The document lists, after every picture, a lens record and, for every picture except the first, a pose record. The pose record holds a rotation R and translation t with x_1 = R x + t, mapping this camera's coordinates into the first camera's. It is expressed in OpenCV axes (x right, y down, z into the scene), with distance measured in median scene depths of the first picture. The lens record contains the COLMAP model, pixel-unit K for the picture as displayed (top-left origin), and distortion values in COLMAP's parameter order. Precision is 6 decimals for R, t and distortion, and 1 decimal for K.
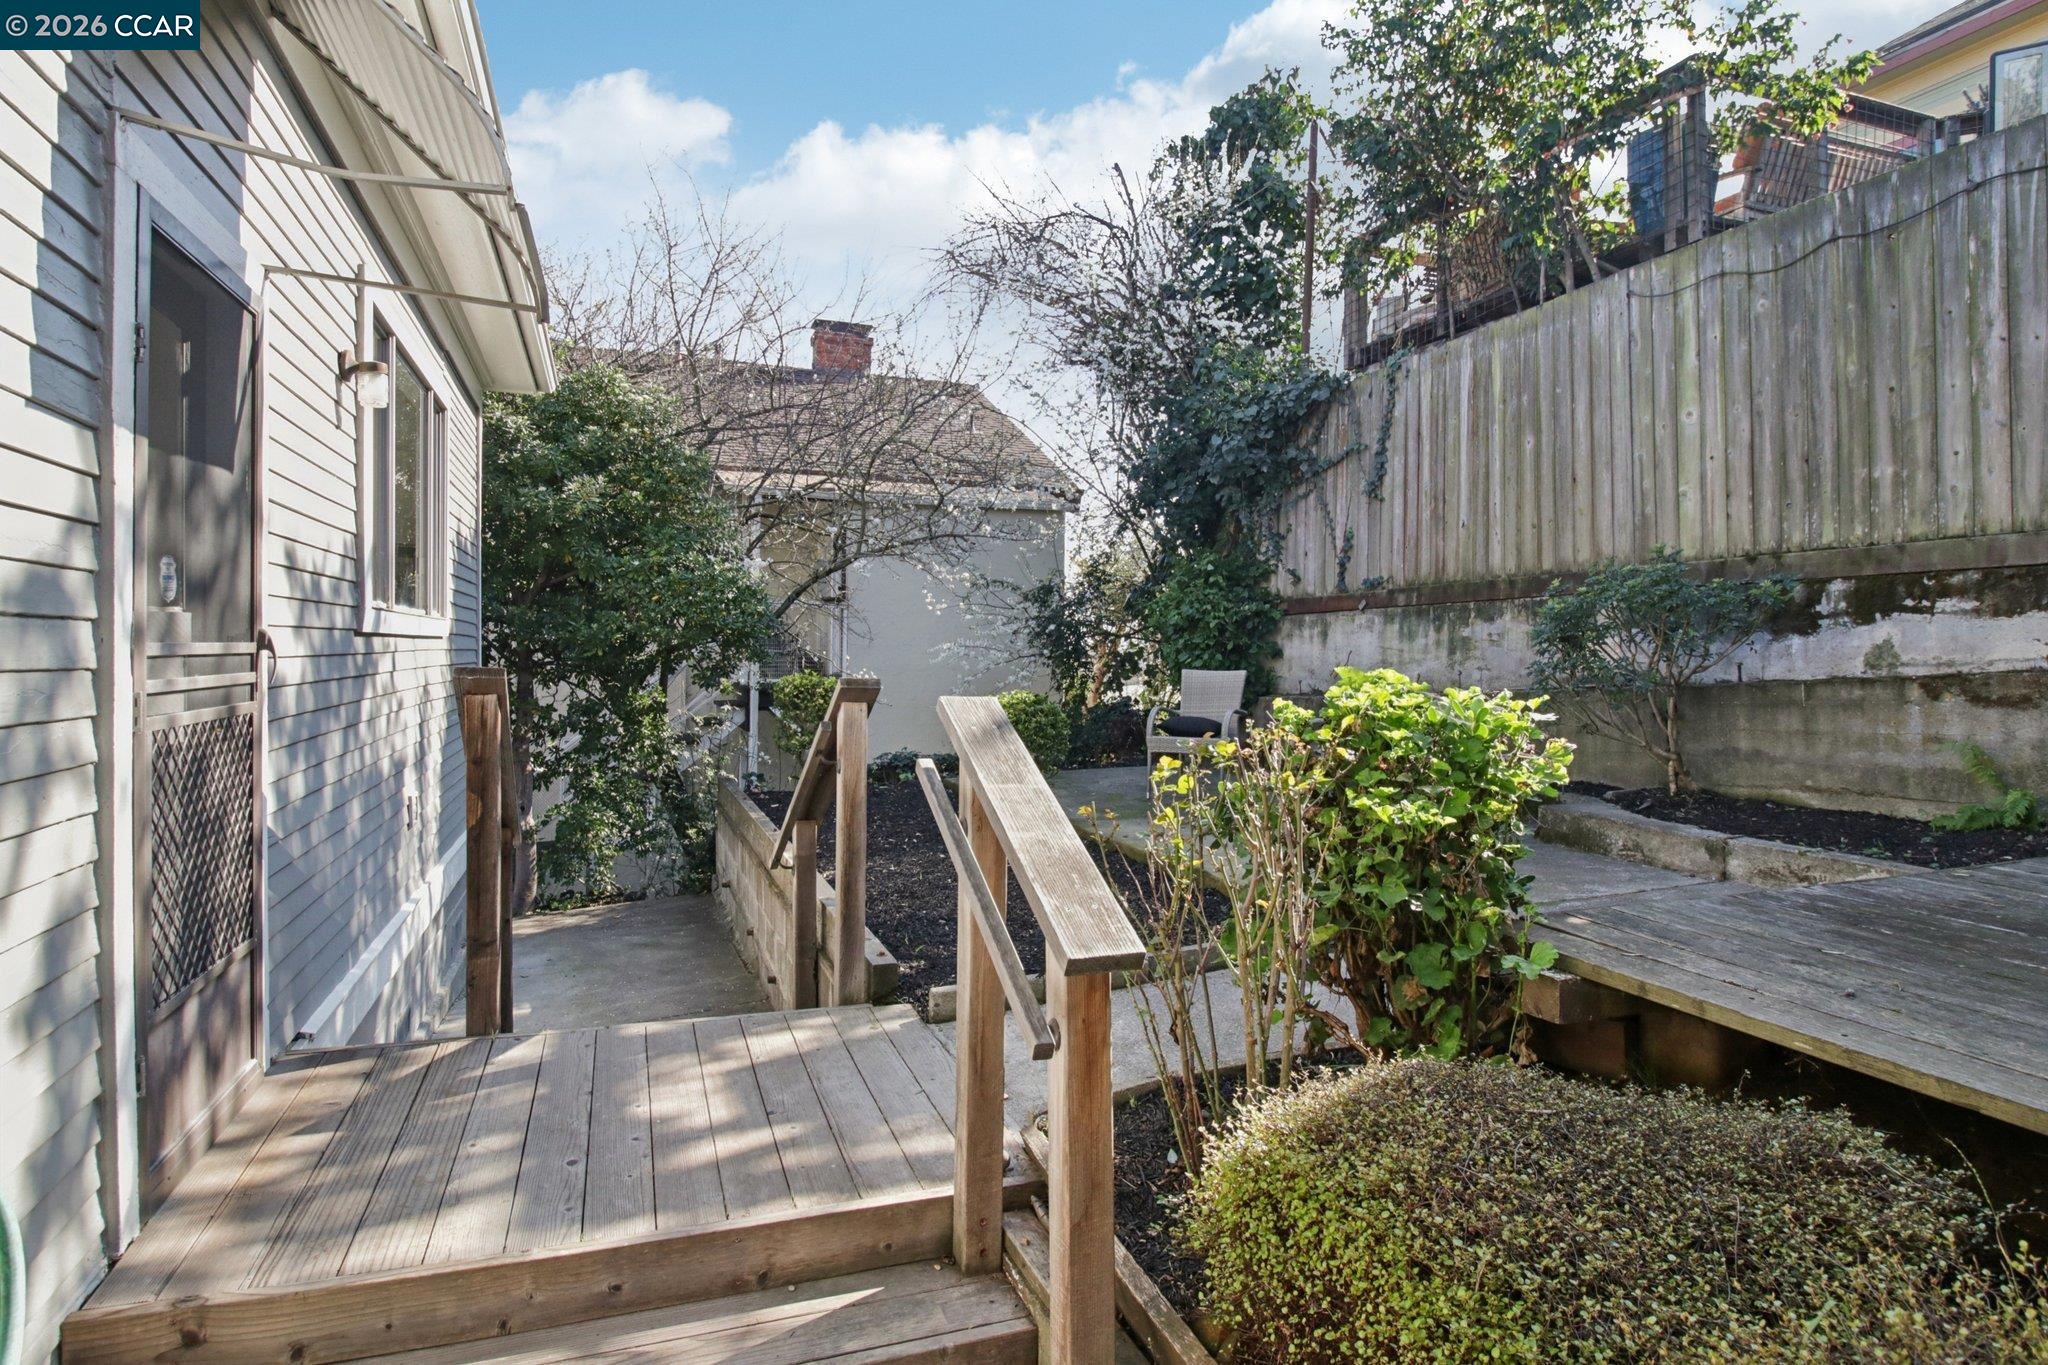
lens RADIAL K [[1036.6, 0, 1014.9], [0, 1036.6, 648.1], [0, 0, 1]] dist [-0.013678, -0.002326]
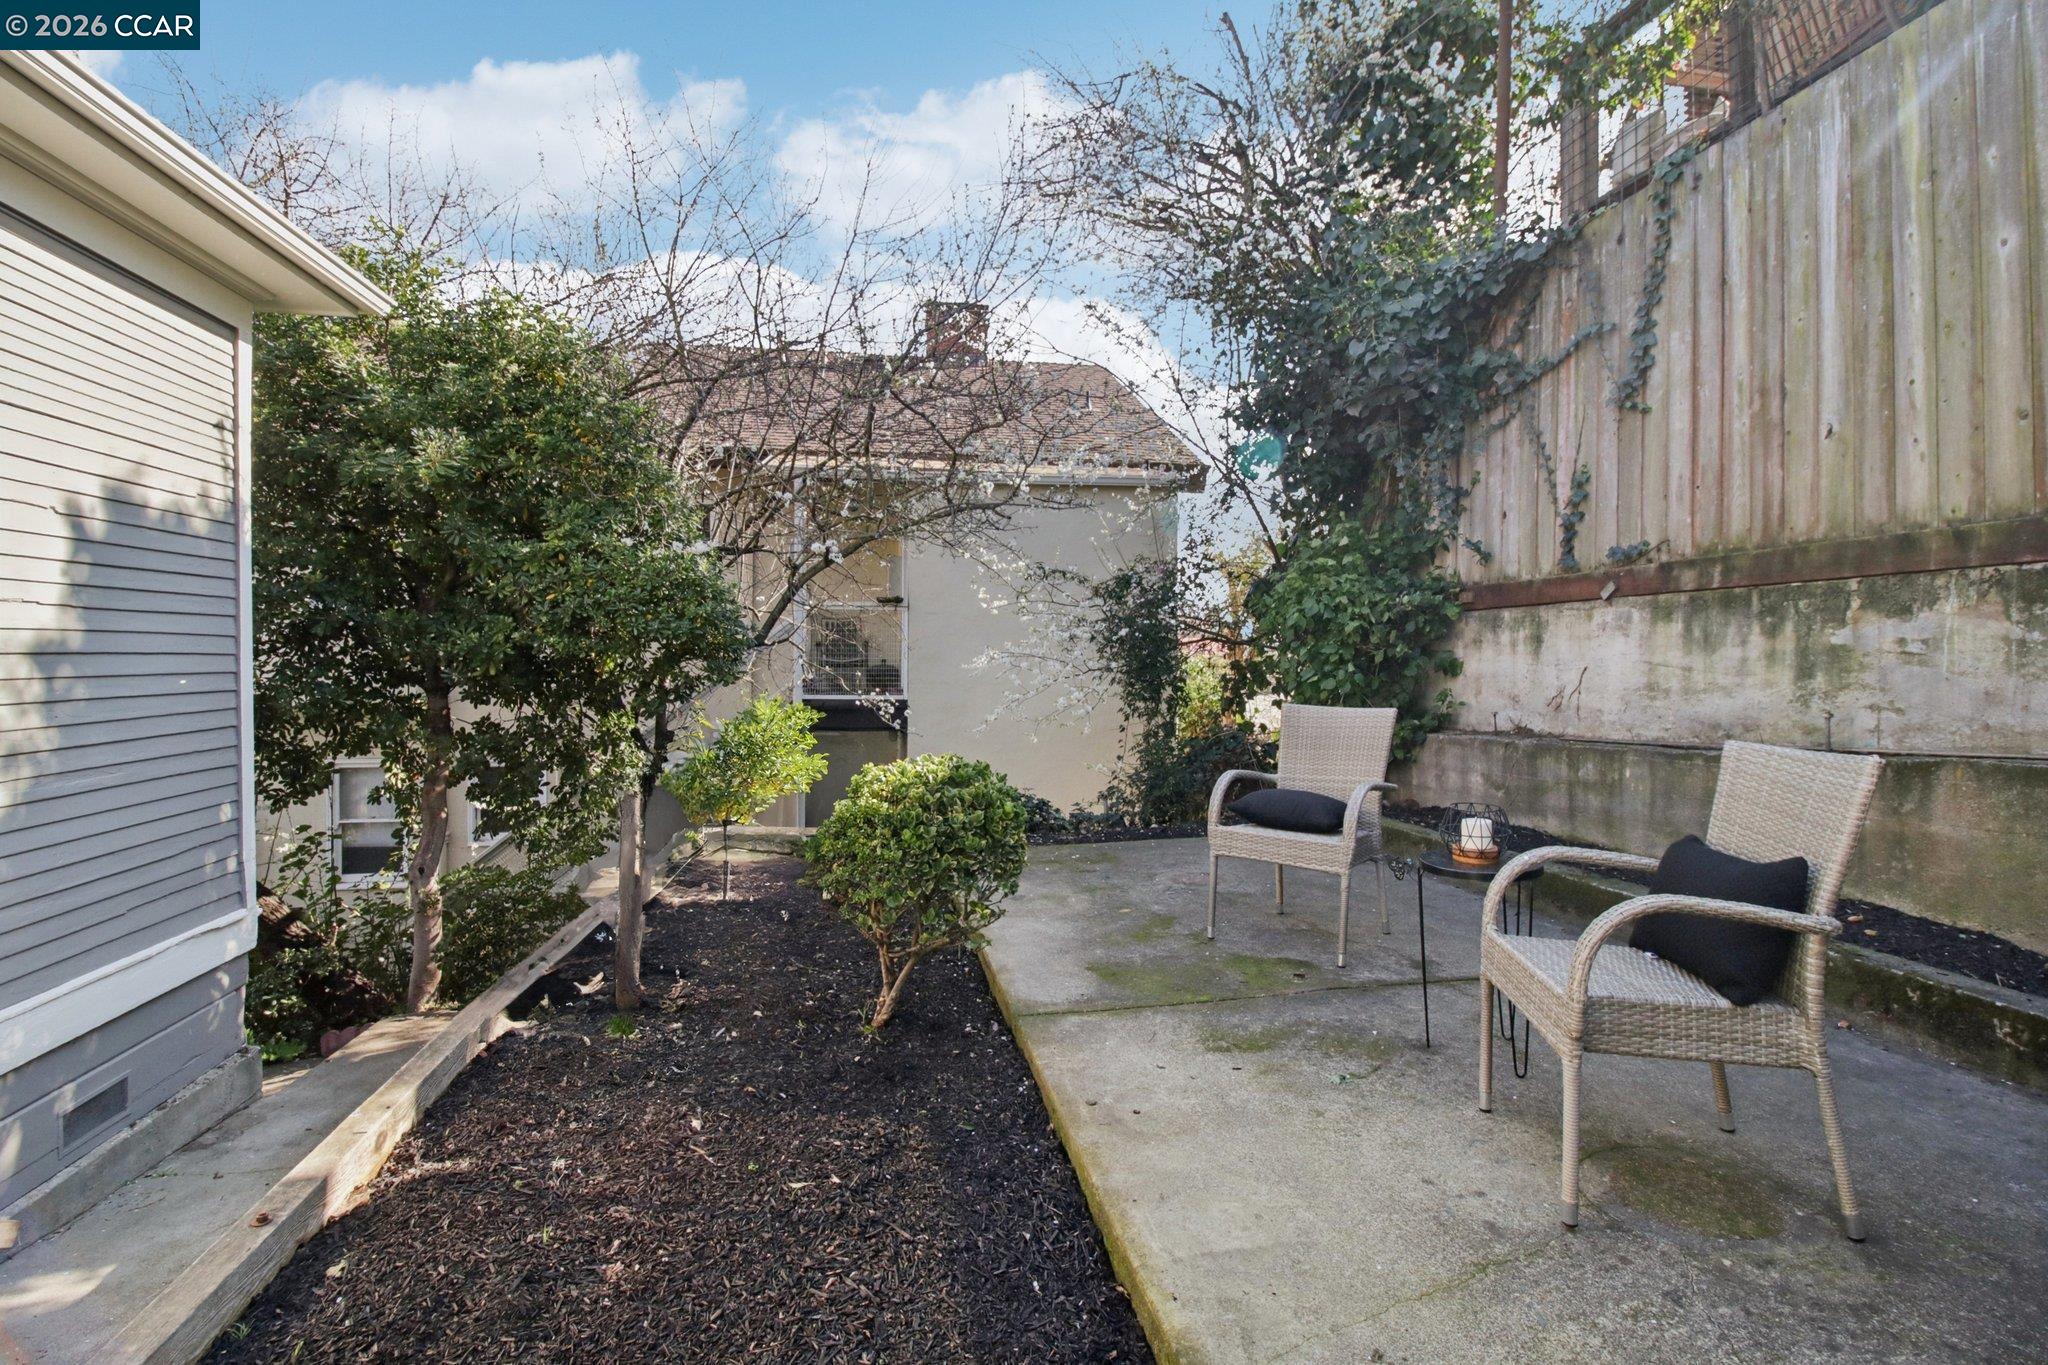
lens RADIAL K [[945.7, 0, 1005.6], [0, 945.7, 653.6], [0, 0, 1]] dist [0.001131, -0.017126]
pose [[0.979955, -0.002941, -0.199196, 0.096328], [0.003741, 0.999986, 0.003640, -0.008333], [0.199183, -0.004312, 0.979953, 0.370487]]
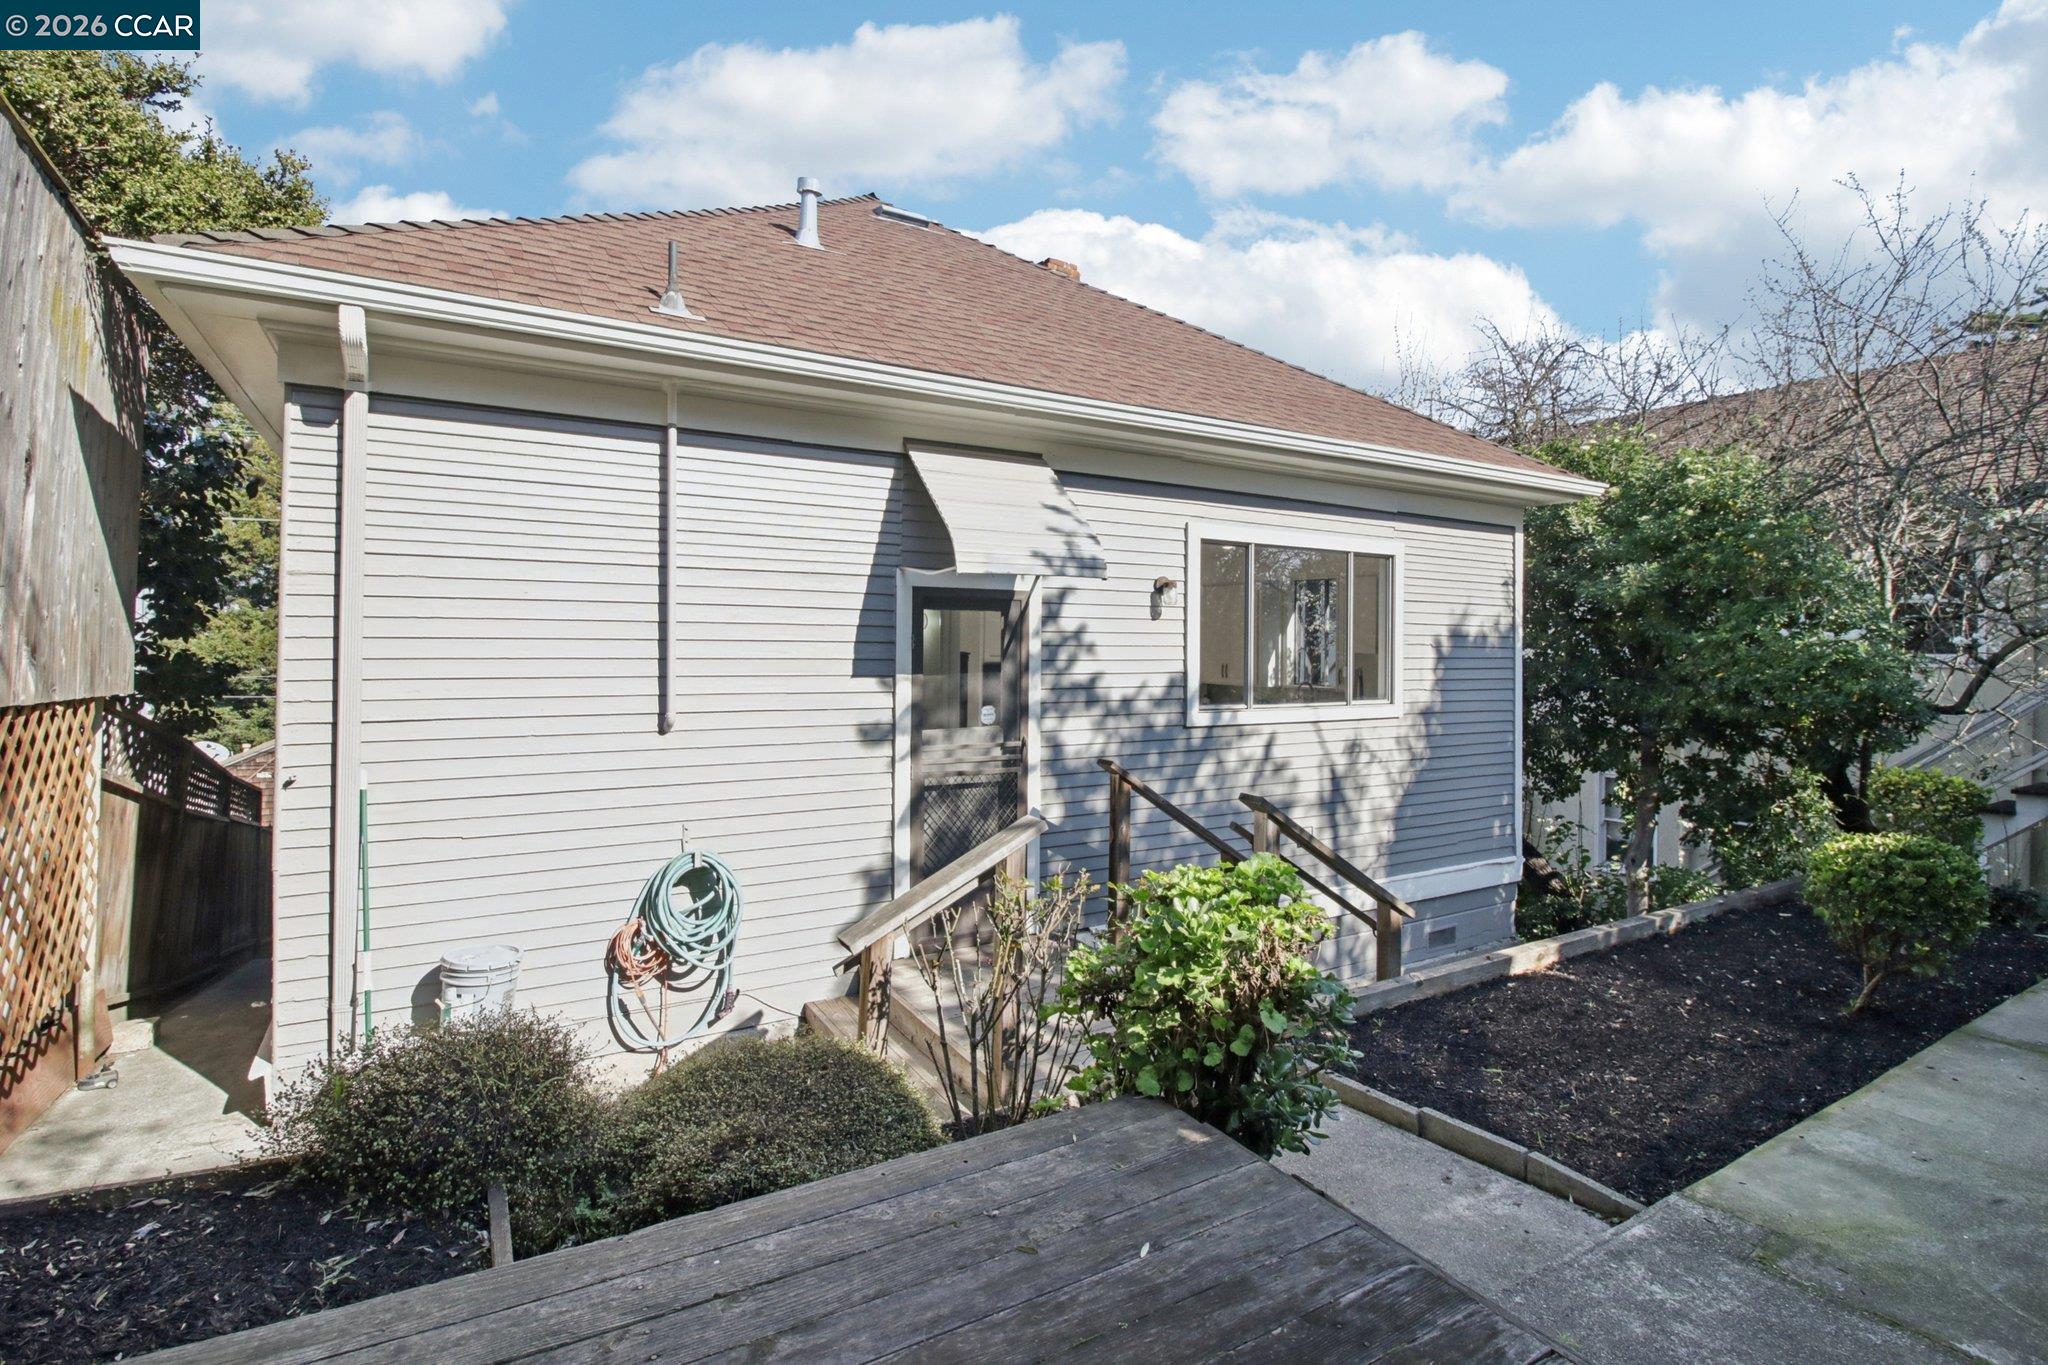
lens RADIAL K [[945.7, 0, 1005.6], [0, 945.7, 653.6], [0, 0, 1]] dist [0.001131, -0.017126]
pose [[0.150572, 0.002361, -0.988596, 0.402272], [-0.004635, 0.999988, 0.001682, -0.061176], [0.988588, 0.004329, 0.150581, 0.173346]]
